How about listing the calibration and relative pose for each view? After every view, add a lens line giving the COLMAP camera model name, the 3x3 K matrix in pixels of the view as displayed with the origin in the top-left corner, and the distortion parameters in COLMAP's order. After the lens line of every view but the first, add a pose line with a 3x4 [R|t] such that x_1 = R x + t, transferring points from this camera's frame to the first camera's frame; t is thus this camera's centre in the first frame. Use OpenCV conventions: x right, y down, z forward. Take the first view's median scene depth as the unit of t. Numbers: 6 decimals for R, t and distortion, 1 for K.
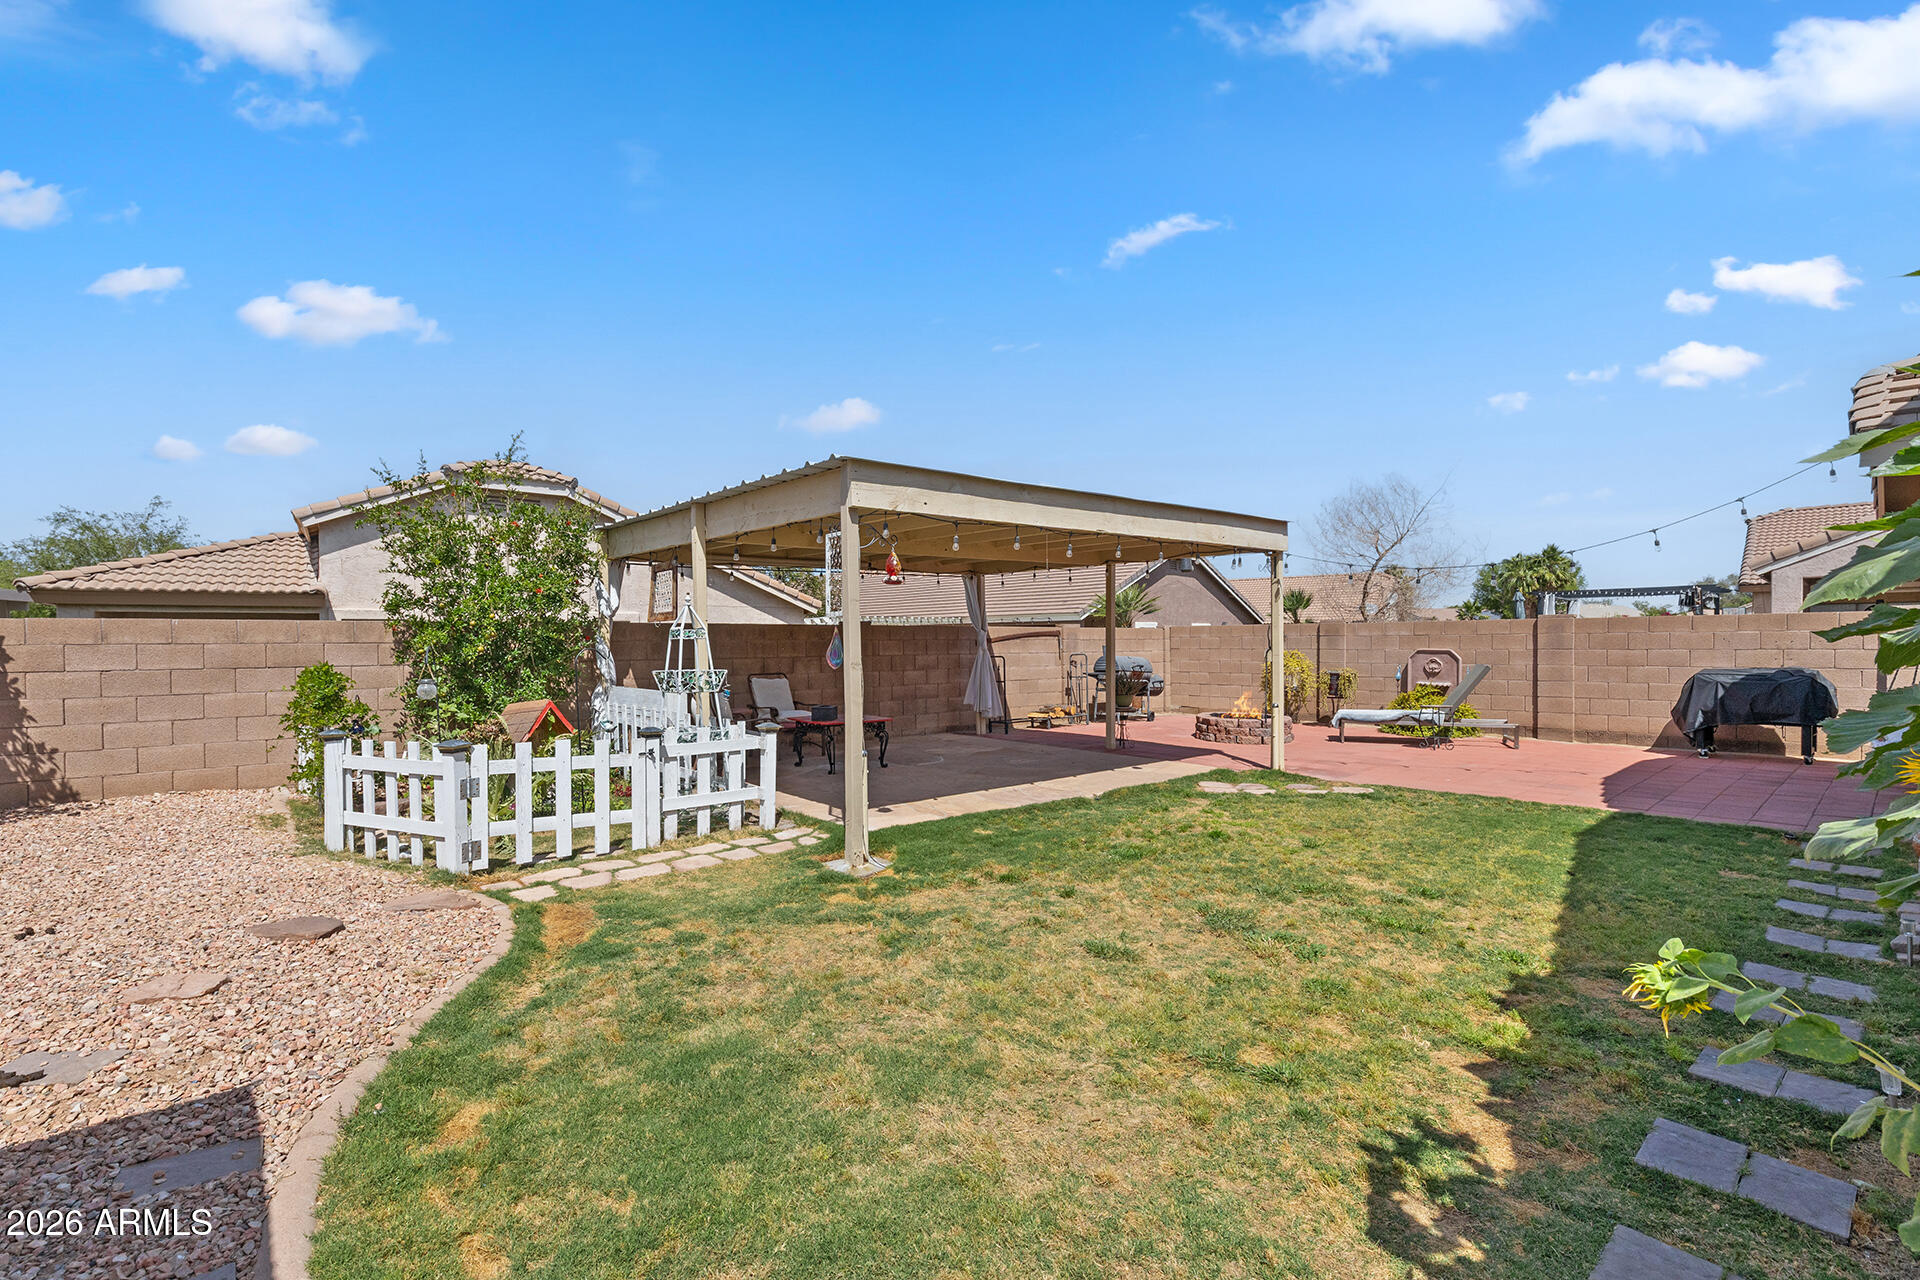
lens RADIAL K [[866.5, 0, 947.4], [0, 866.5, 644.0], [0, 0, 1]] dist [0.001868, 0.000025]
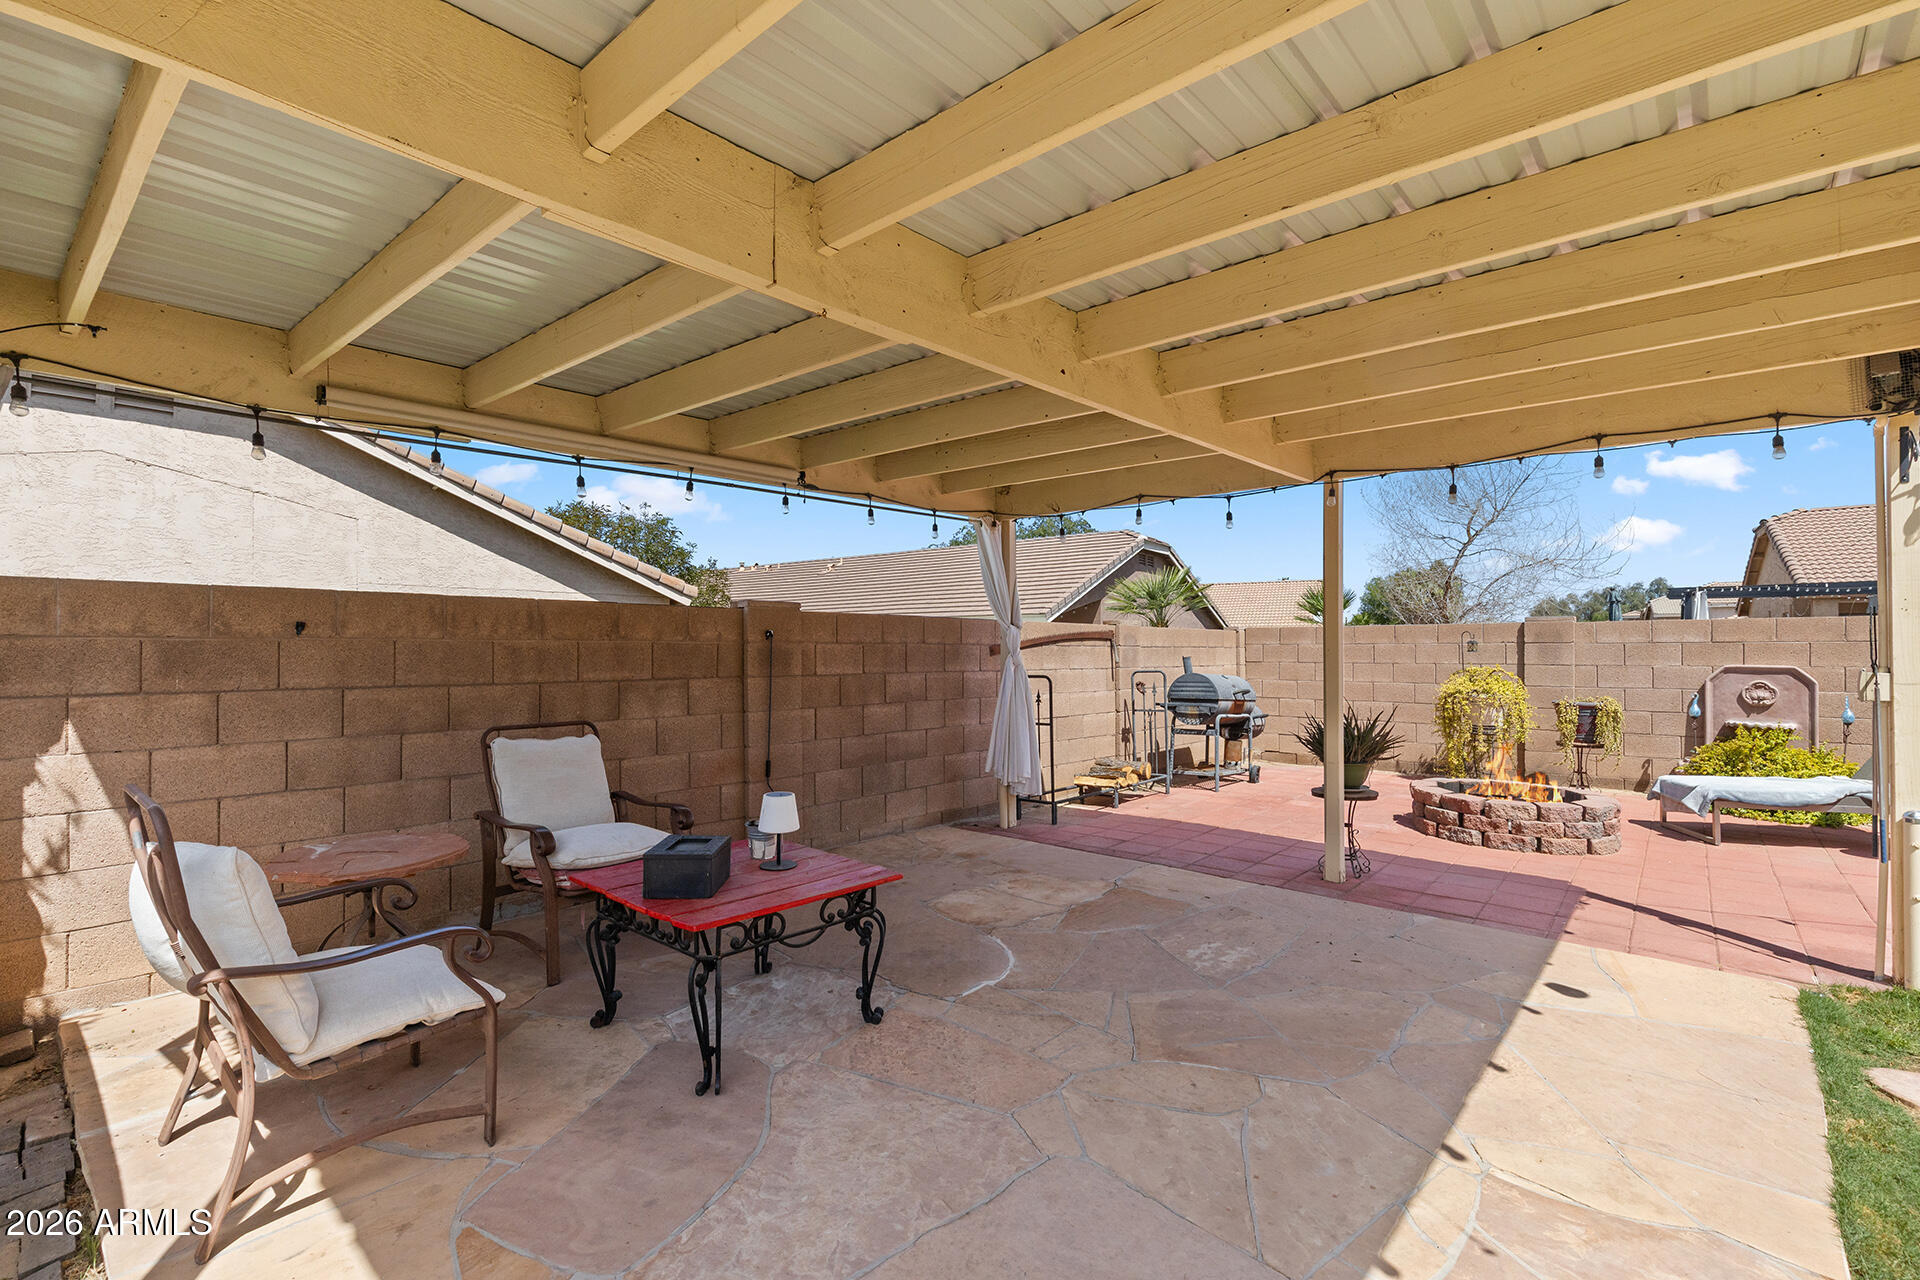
lens RADIAL K [[858.8, 0, 943.0], [0, 858.8, 646.3], [0, 0, 1]] dist [0.000337, 0.000526]
pose [[0.991481, 0.006615, 0.130080, -0.075976], [-0.005414, 0.999939, -0.009584, 0.001514], [-0.130136, 0.008798, 0.991457, 0.558744]]
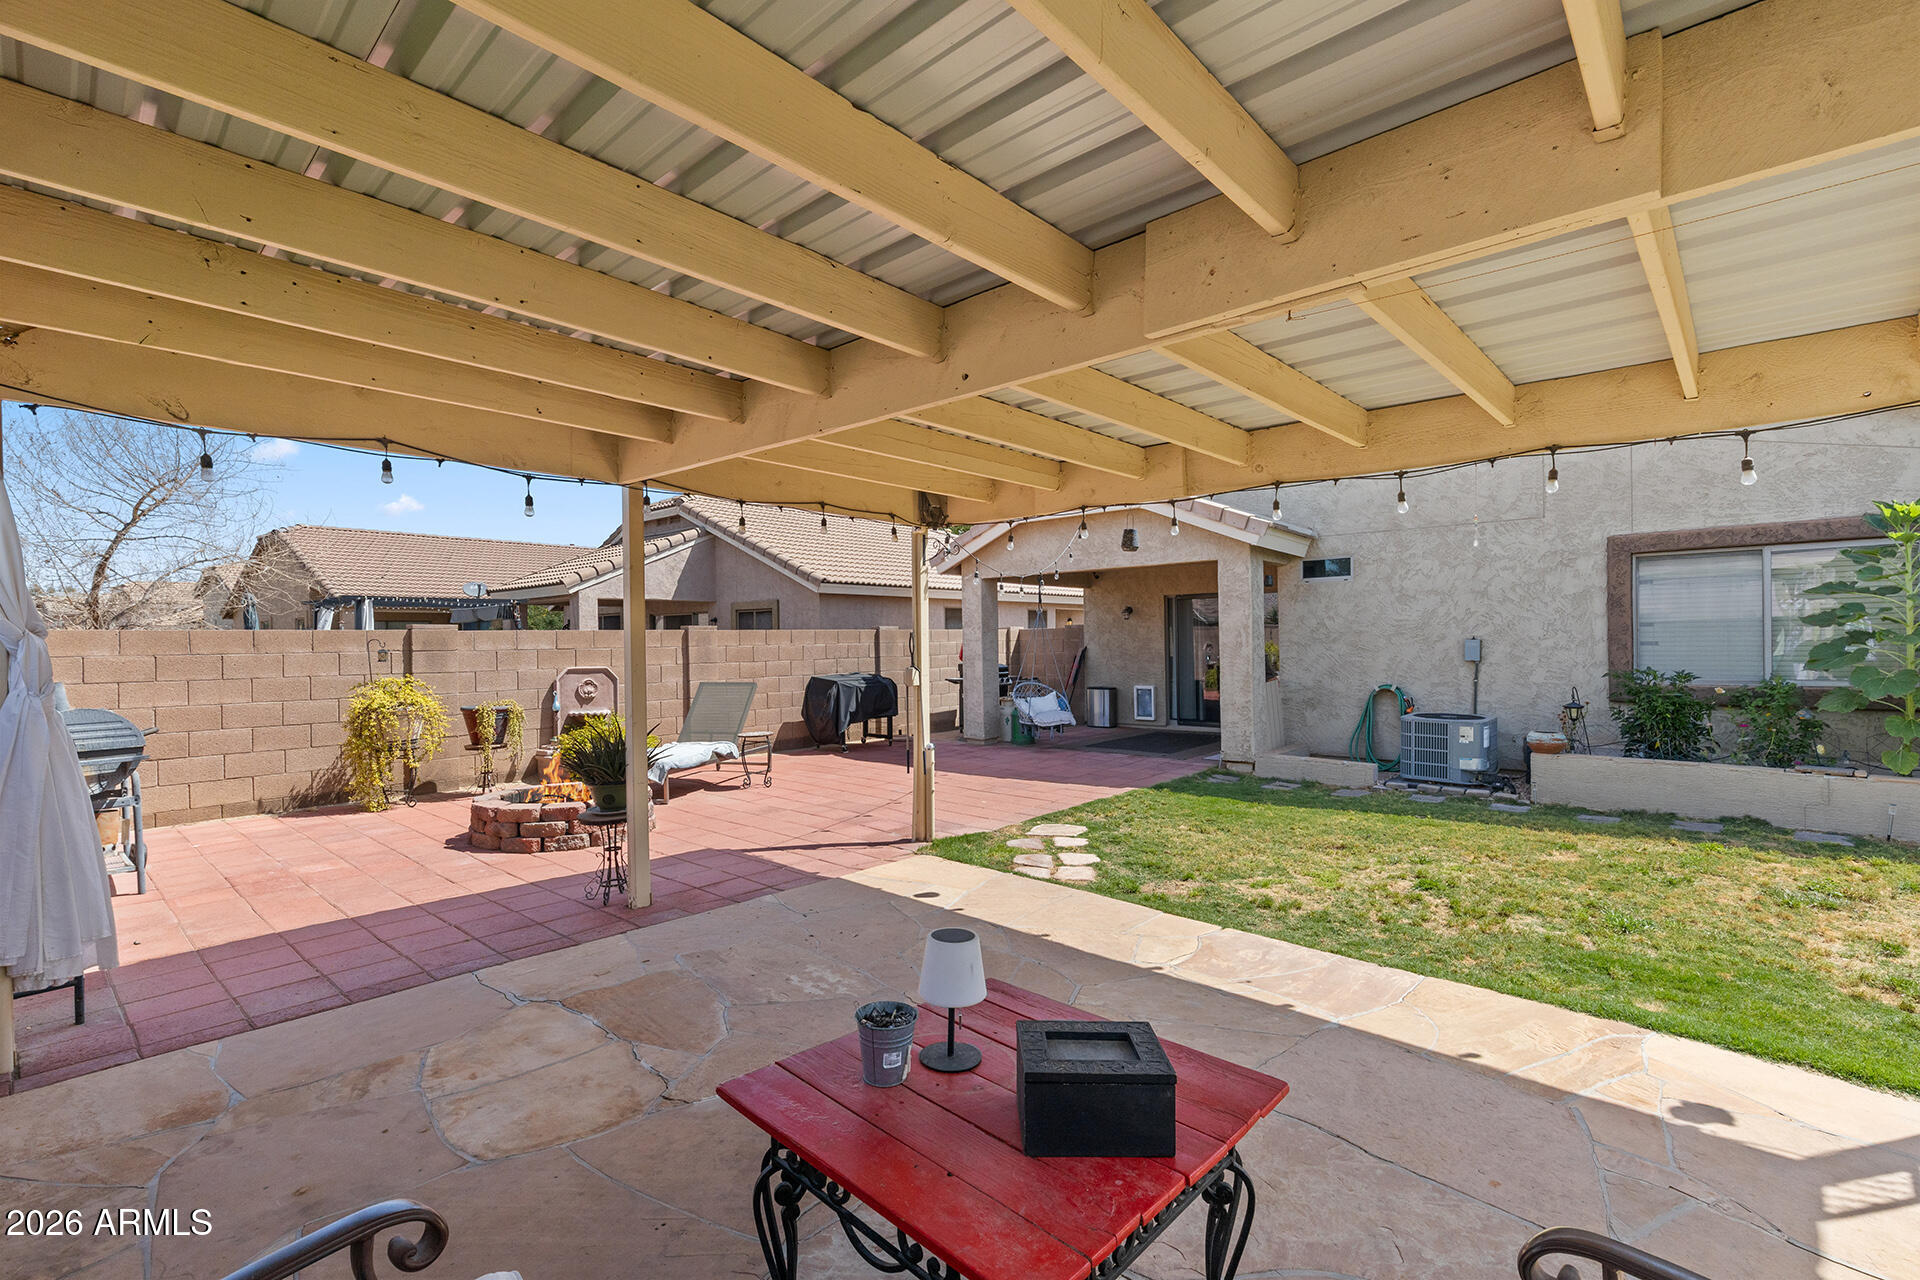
lens RADIAL K [[865.1, 0, 960.0], [0, 865.1, 640.0], [0, 0, 1]] dist [0.006744, -0.000493]
pose [[-0.110860, 0.007729, 0.993806, -0.261481], [0.016130, 0.999852, -0.005977, -0.009066], [-0.993705, 0.015368, -0.110968, 0.862539]]
